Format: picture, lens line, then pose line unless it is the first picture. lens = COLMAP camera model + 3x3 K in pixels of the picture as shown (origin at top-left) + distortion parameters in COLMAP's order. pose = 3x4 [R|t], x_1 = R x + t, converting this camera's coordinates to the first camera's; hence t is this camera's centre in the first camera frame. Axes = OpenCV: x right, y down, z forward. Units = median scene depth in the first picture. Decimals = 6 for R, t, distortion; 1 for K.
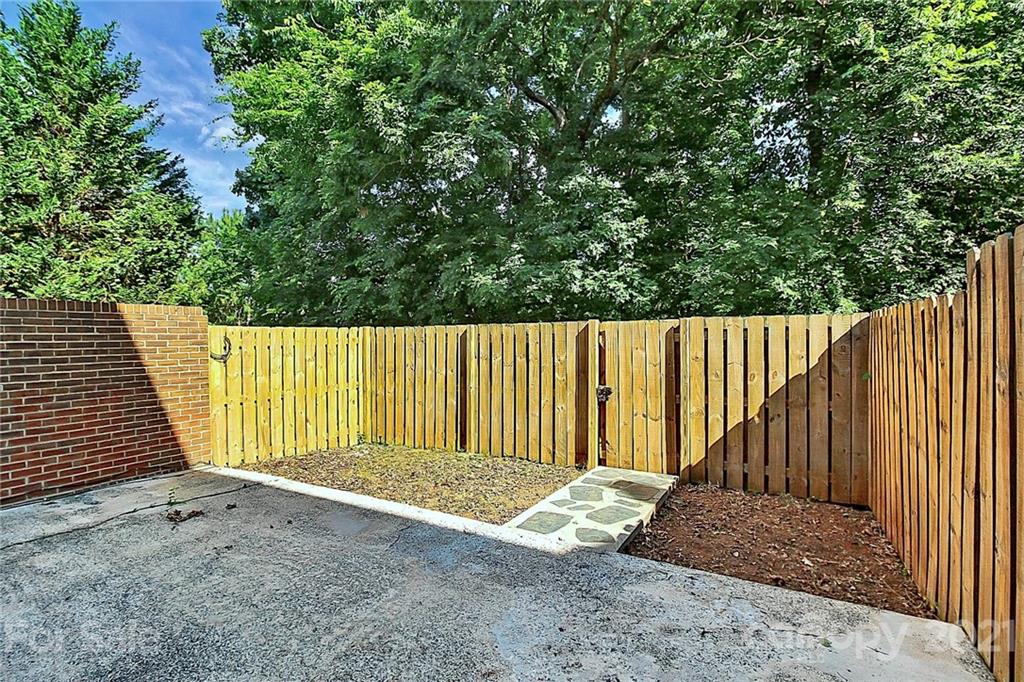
lens RADIAL K [[481.2, 0, 508.3], [0, 481.2, 333.6], [0, 0, 1]] dist [-0.012934, -0.000150]
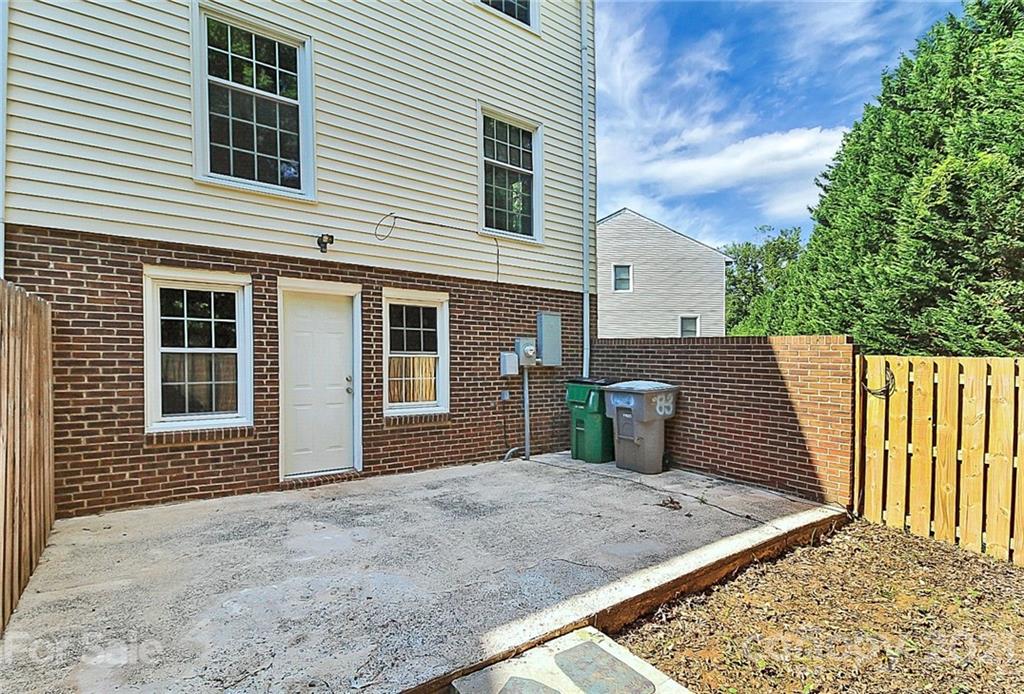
lens RADIAL K [[503.4, 0, 508.6], [0, 503.4, 354.7], [0, 0, 1]] dist [0.000555, -0.000095]
pose [[-0.416810, -0.001445, -0.908992, 0.623263], [-0.012372, 0.999915, 0.004083, -0.016383], [0.908909, 0.012948, -0.416793, 1.005212]]
